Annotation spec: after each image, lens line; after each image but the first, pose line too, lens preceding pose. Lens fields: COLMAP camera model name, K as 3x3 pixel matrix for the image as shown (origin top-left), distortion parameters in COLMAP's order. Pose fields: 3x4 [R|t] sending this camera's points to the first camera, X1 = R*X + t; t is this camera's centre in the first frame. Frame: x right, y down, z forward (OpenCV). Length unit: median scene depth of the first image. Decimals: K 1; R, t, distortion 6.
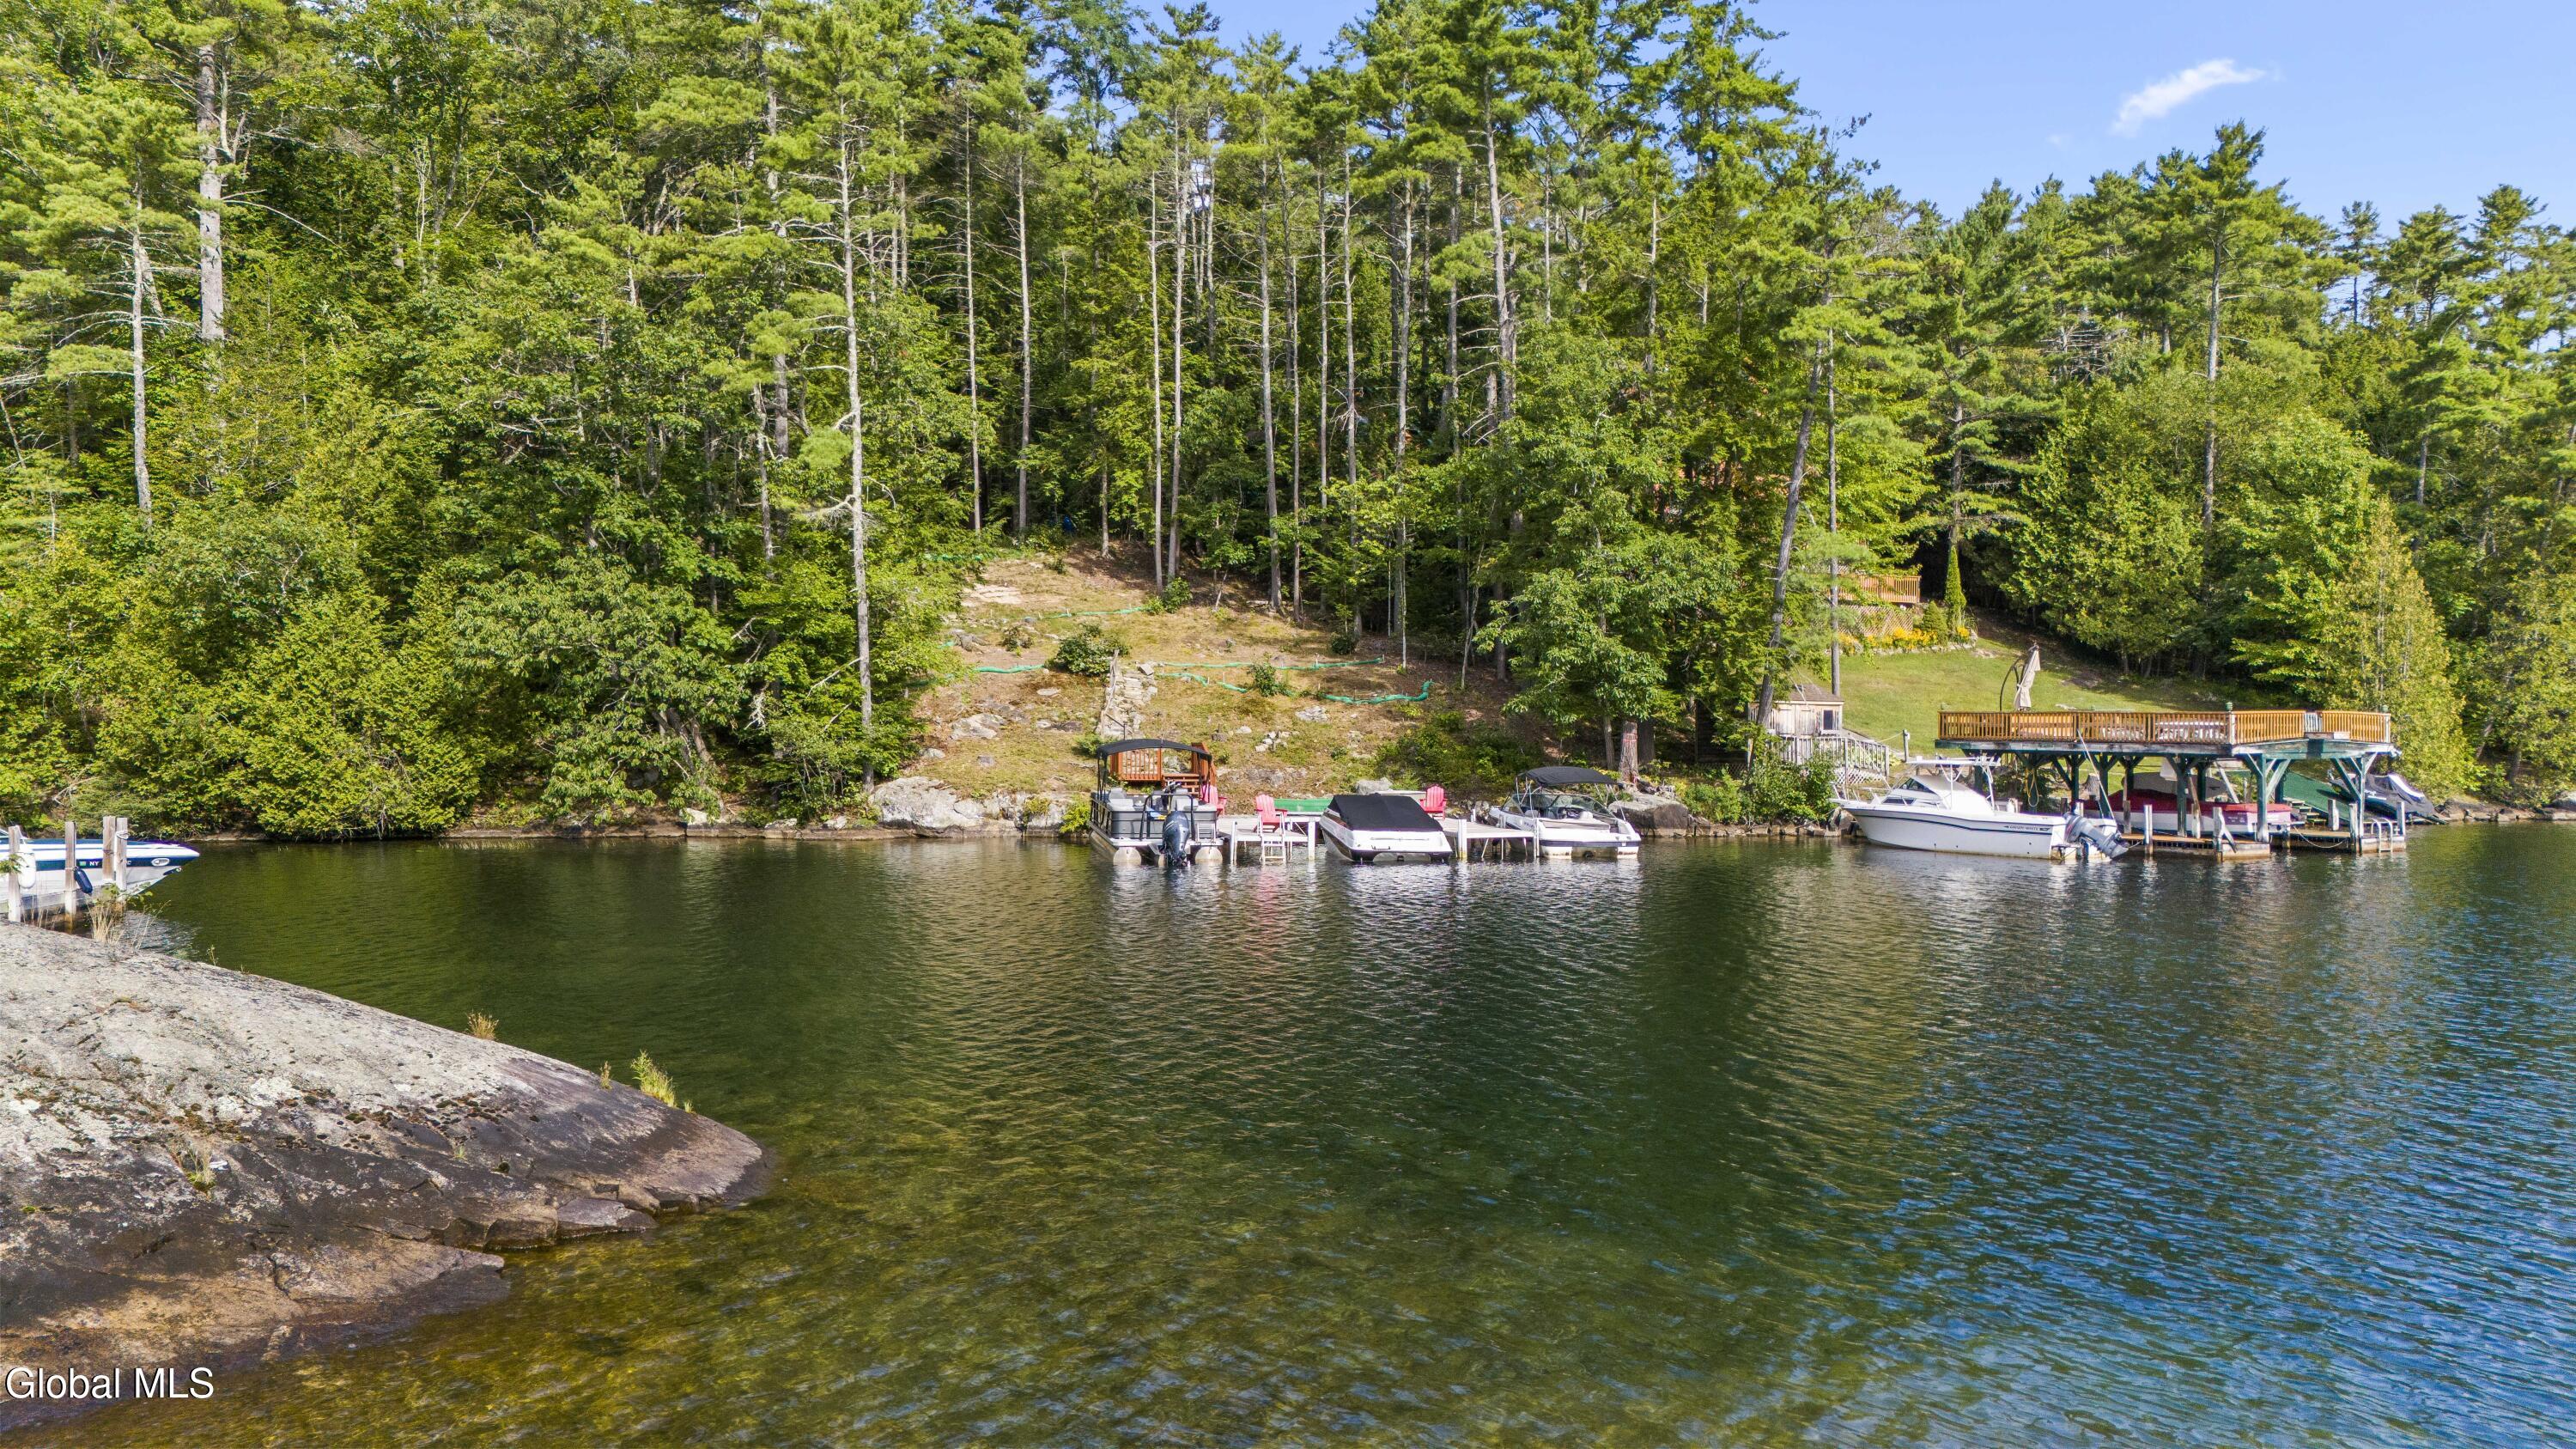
lens RADIAL K [[1897.2, 0, 1288.0], [0, 1897.2, 724.5], [0, 0, 1]] dist [0.068790, -0.071632]
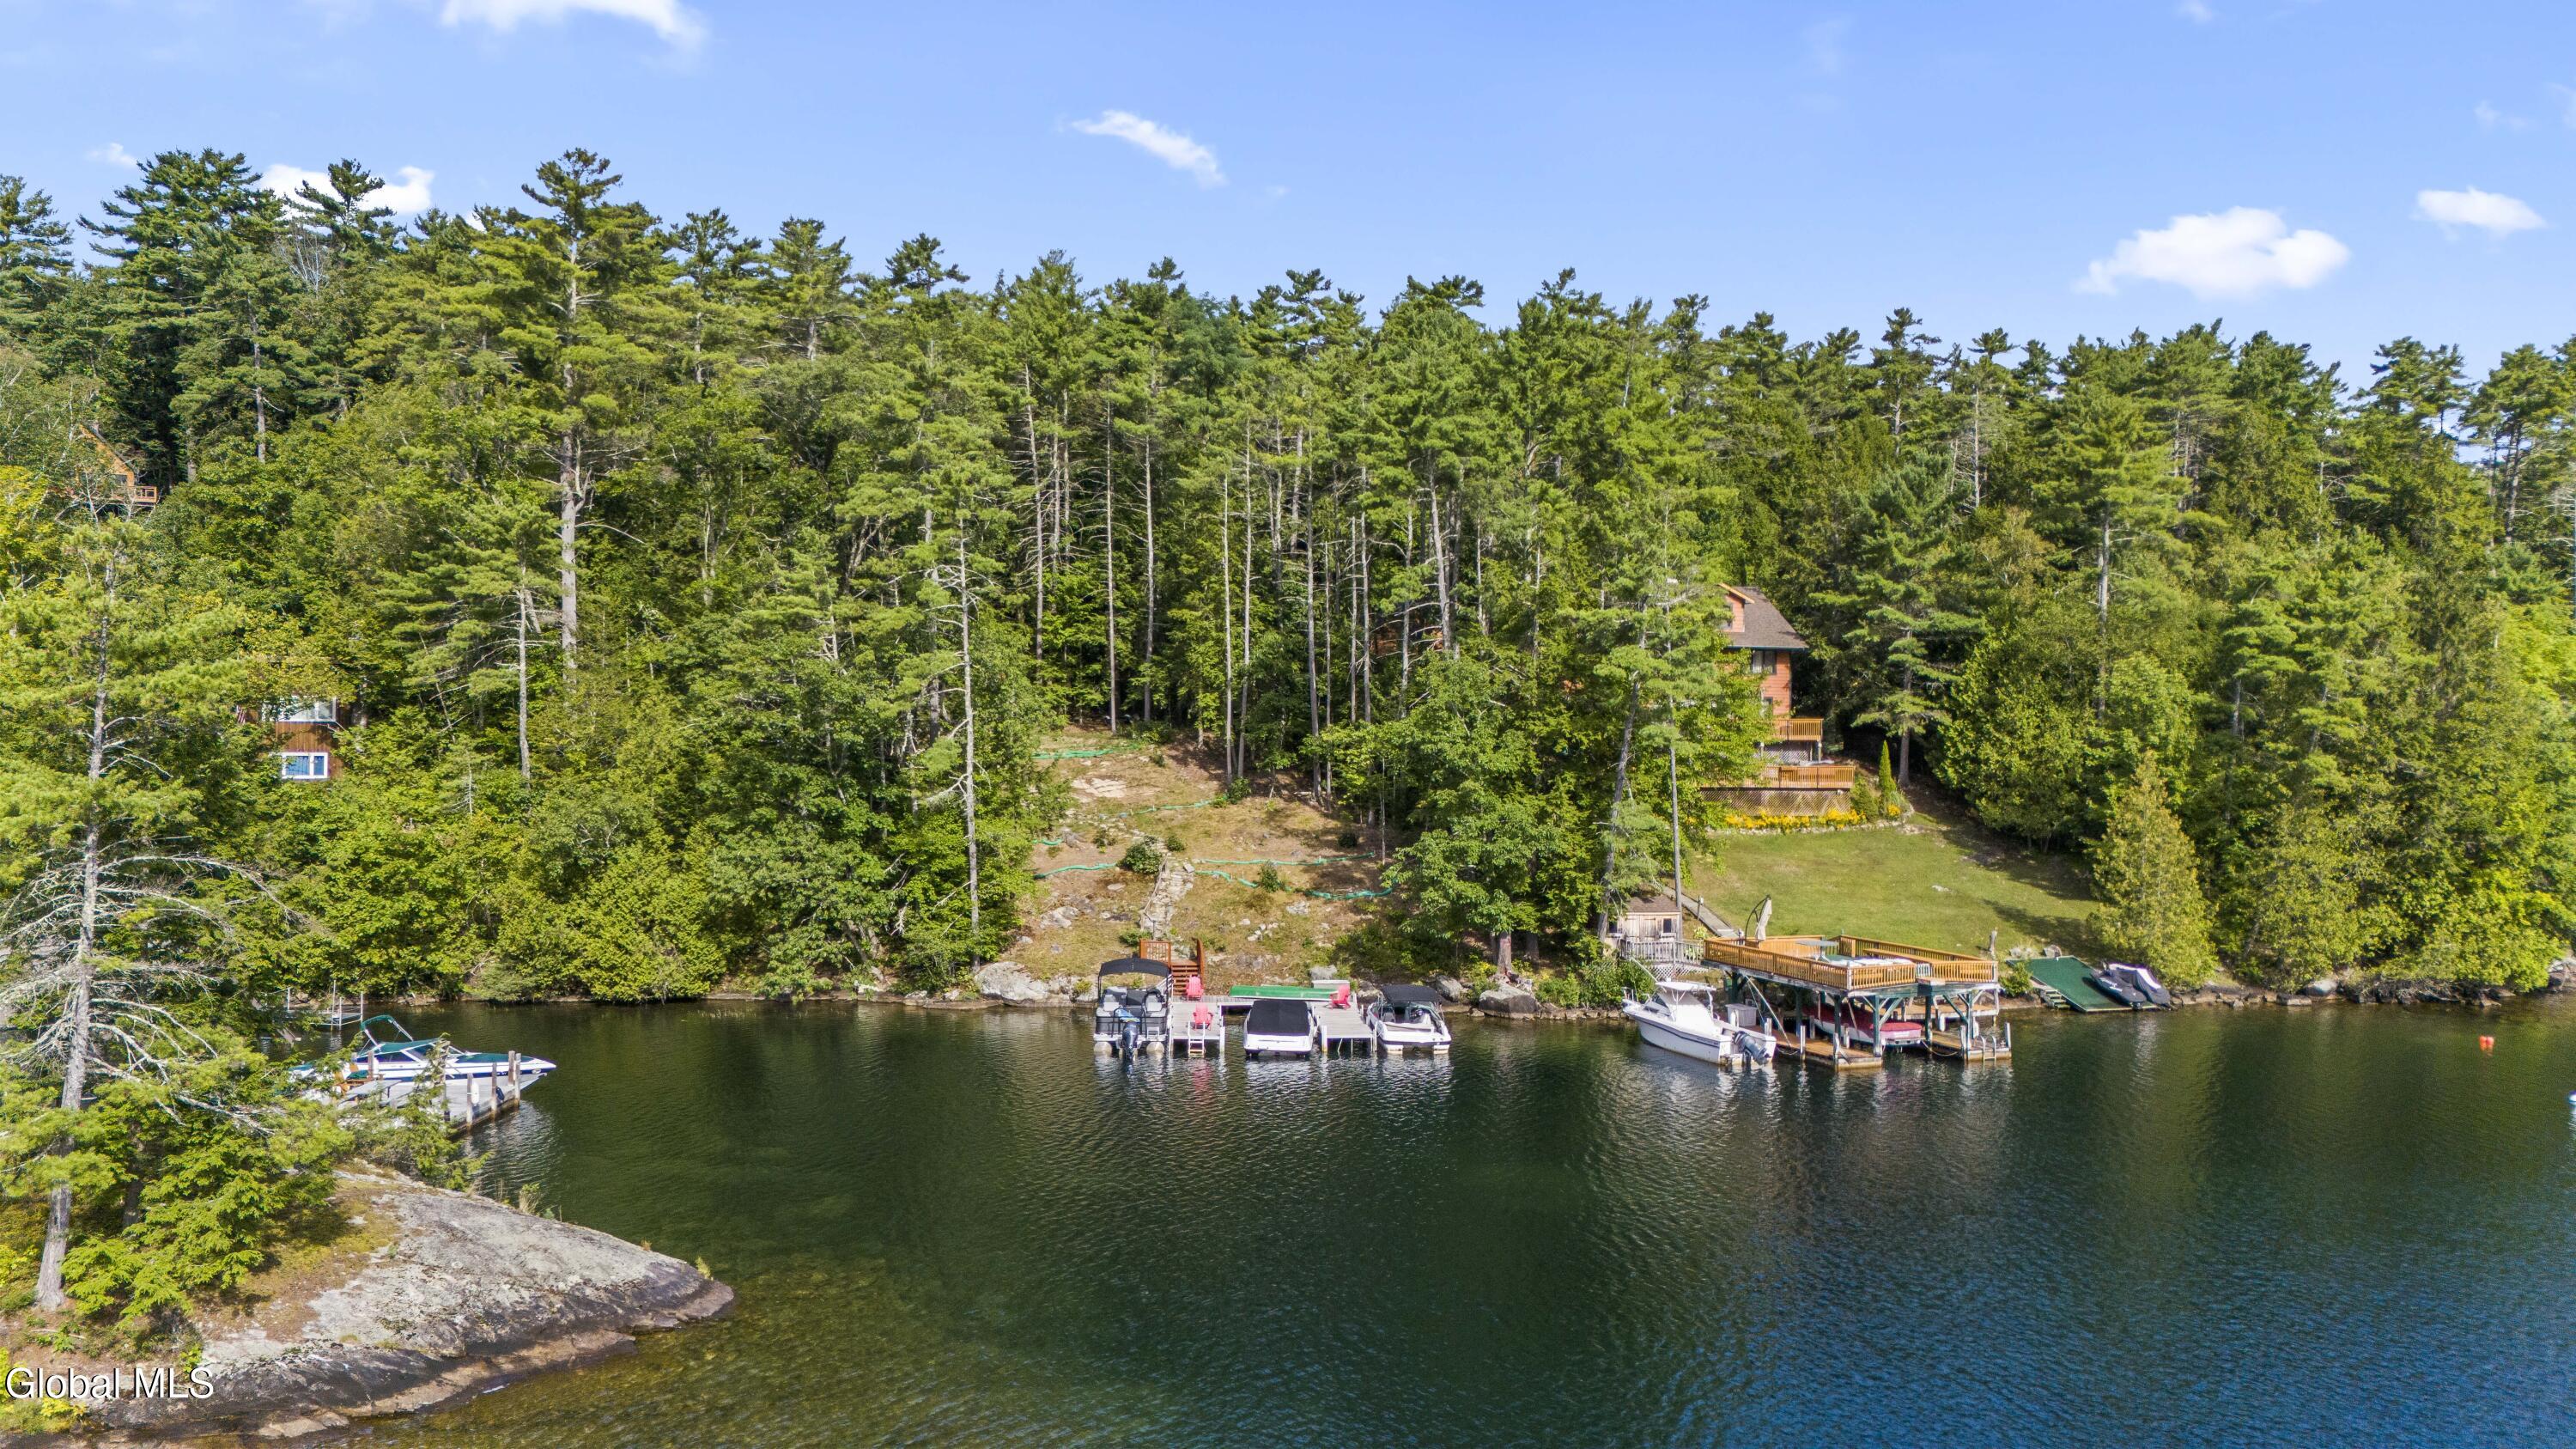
lens RADIAL K [[1890.4, 0, 1288.0], [0, 1890.4, 724.5], [0, 0, 1]] dist [0.105378, -0.167507]
pose [[0.988705, 0.007997, -0.149662, 0.242571], [-0.008128, 0.999967, -0.000261, -0.160432], [0.149655, 0.001475, 0.988737, -0.430175]]
